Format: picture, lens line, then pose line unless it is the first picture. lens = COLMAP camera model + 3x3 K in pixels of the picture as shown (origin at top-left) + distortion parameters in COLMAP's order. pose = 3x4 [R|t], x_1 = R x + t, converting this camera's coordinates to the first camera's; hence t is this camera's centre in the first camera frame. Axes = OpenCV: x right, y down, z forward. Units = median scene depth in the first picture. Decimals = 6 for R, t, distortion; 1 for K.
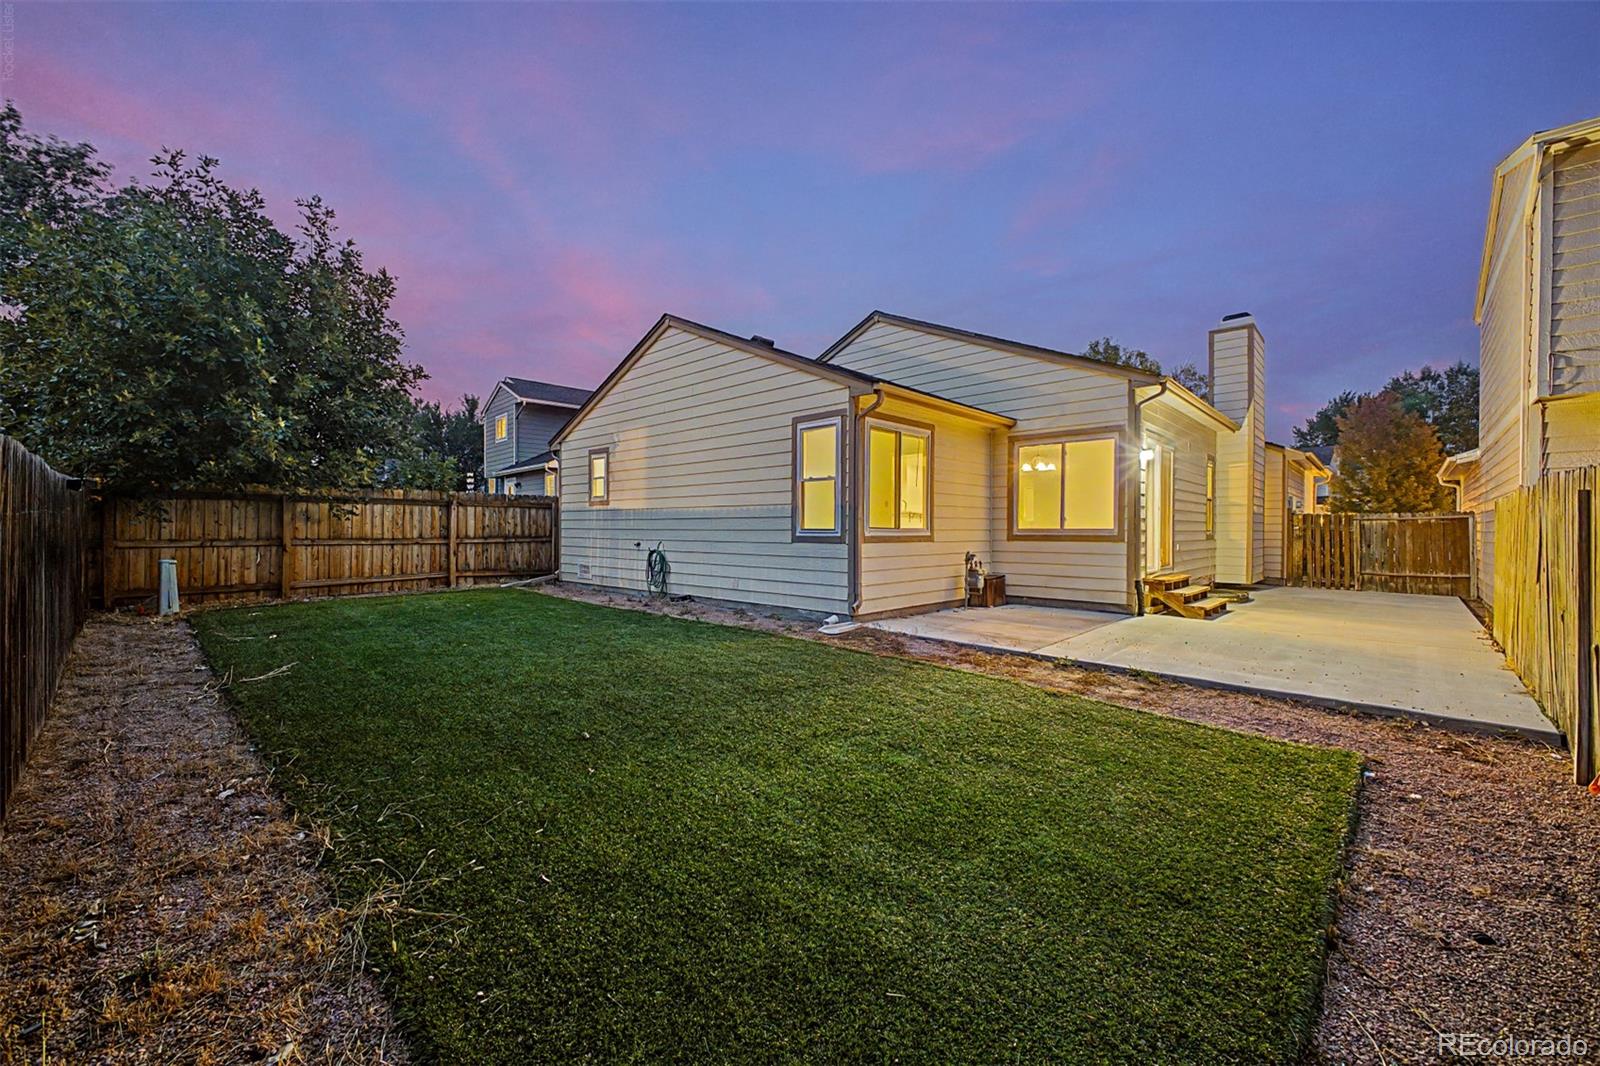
lens RADIAL K [[634.3, 0, 800.0], [0, 634.3, 533.0], [0, 0, 1]] dist [0.011883, -0.000167]
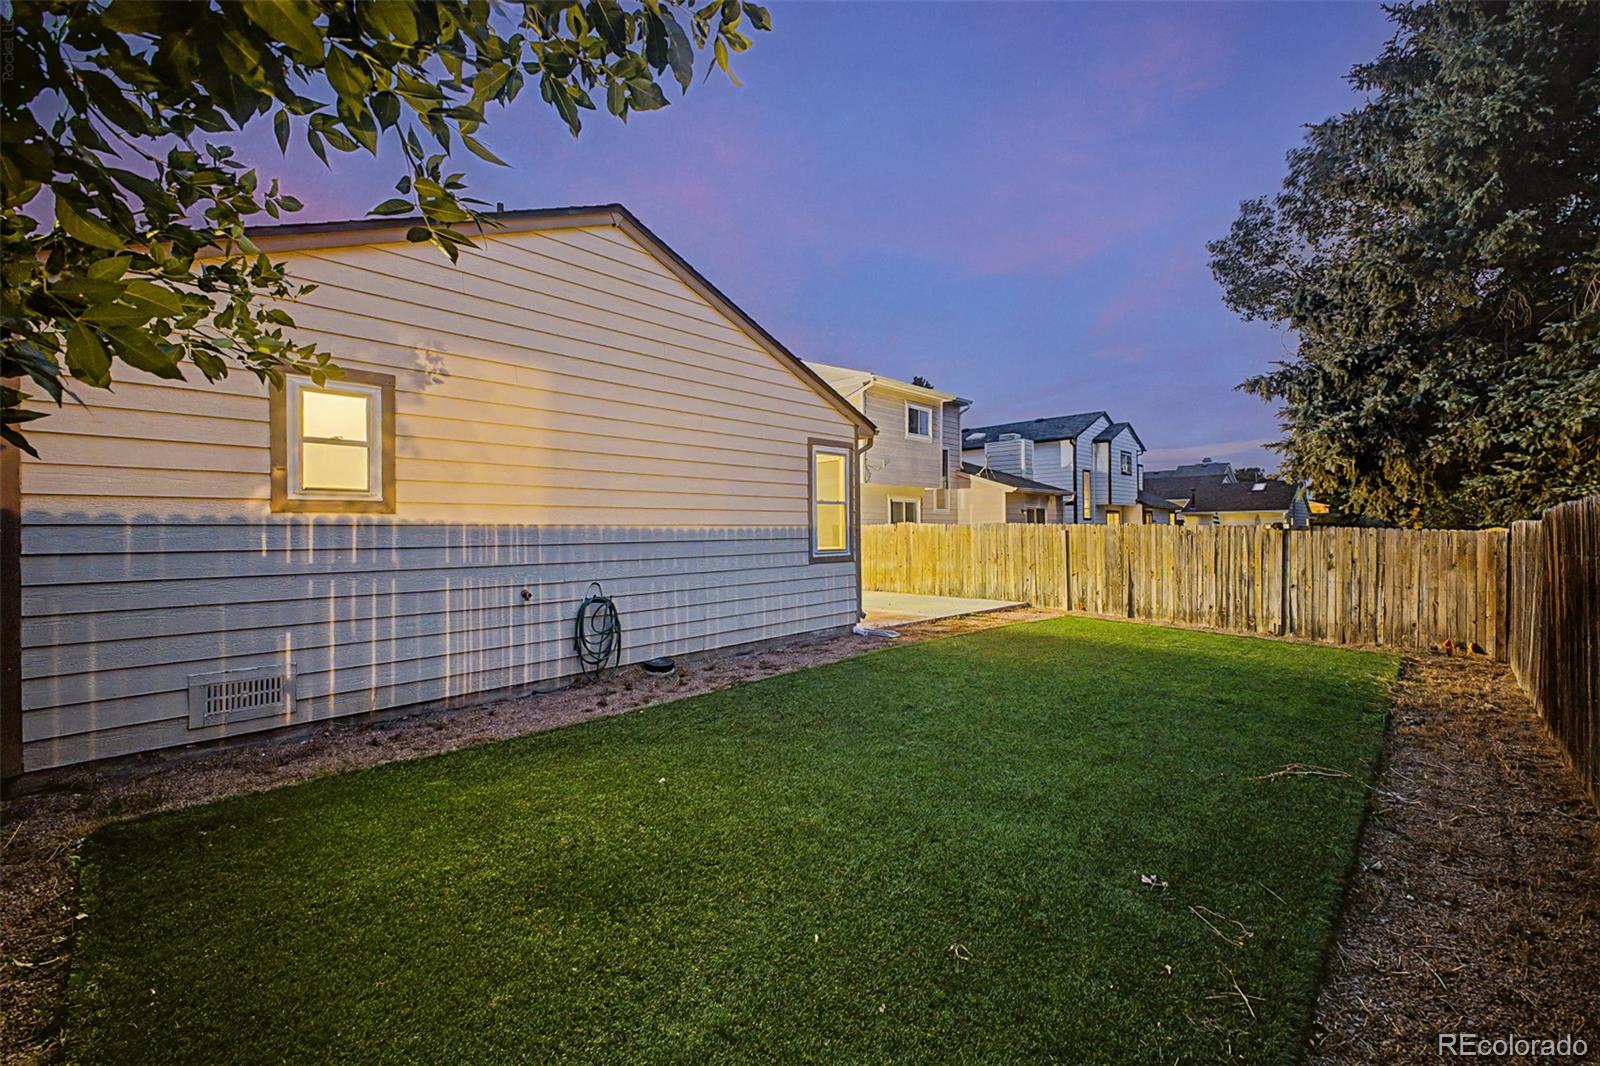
lens RADIAL K [[634.3, 0, 800.0], [0, 634.3, 533.0], [0, 0, 1]] dist [0.011883, -0.000167]
pose [[0.015573, -0.009382, 0.999835, -0.821936], [0.013042, 0.999873, 0.009179, -0.035969], [-0.999794, 0.012897, 0.015693, 0.828743]]
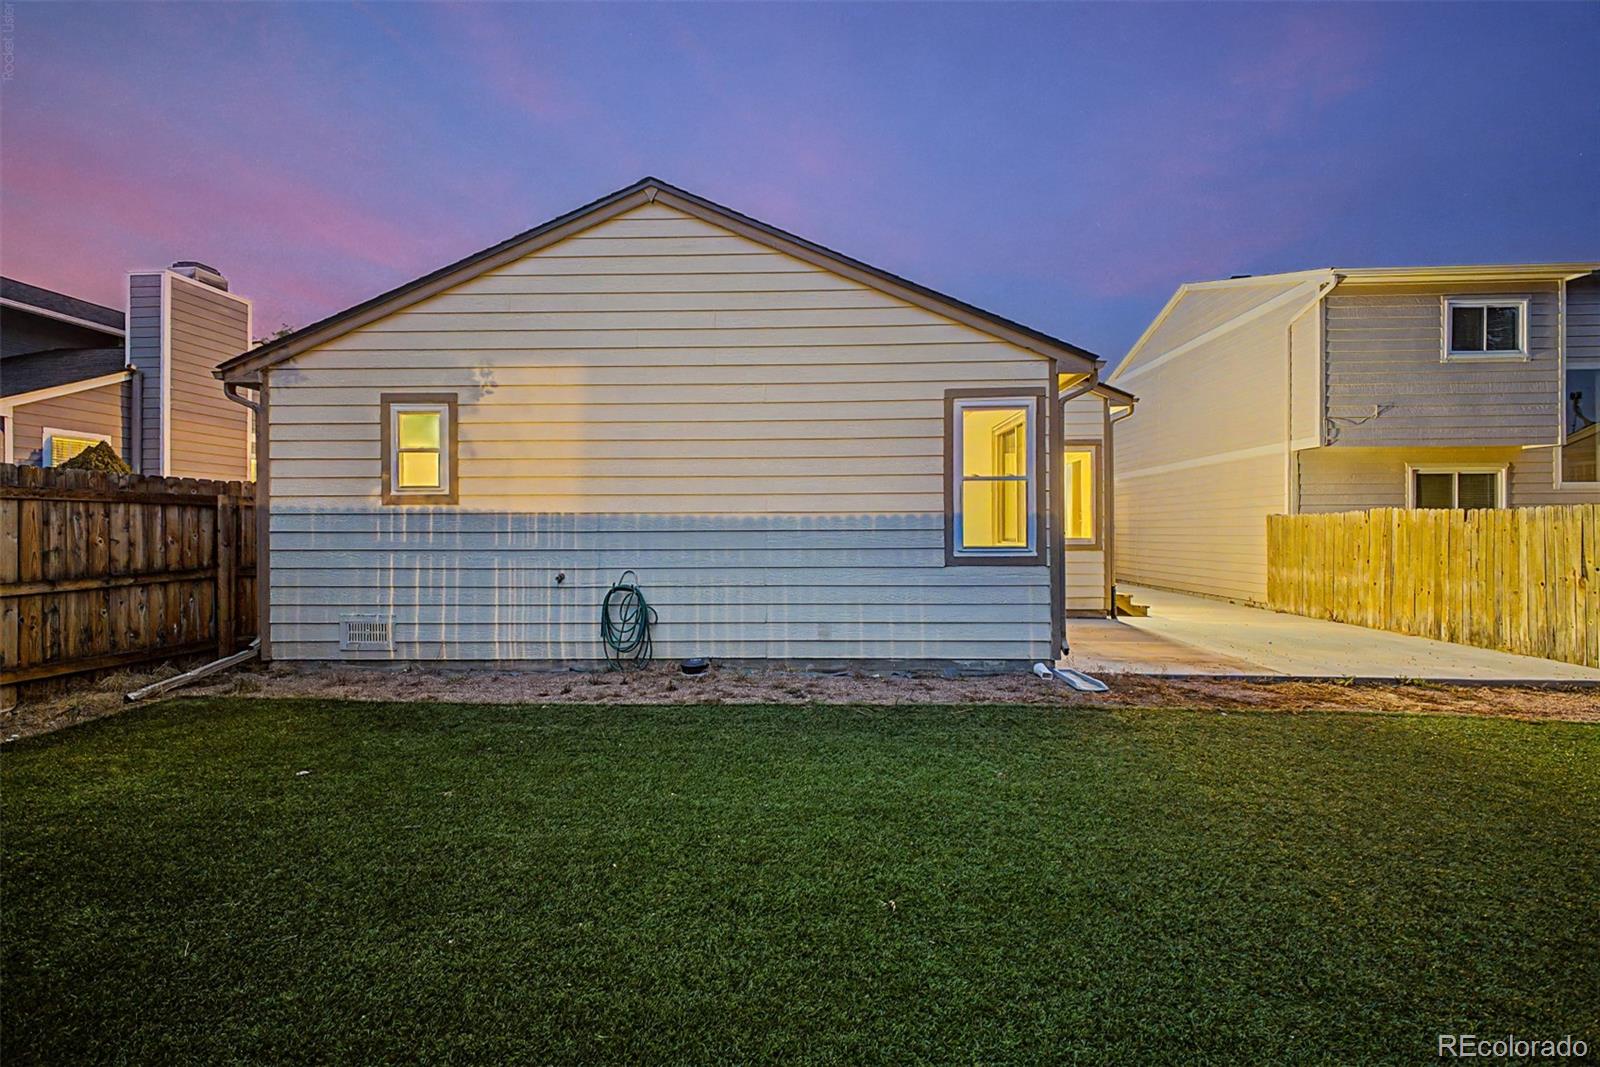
lens RADIAL K [[634.3, 0, 800.0], [0, 634.3, 533.5], [0, 0, 1]] dist [0.011883, -0.000167]
pose [[0.747681, -0.011269, 0.663963, -0.501080], [0.011328, 0.999927, 0.004214, -0.021710], [-0.663962, 0.004370, 0.747754, 0.480838]]
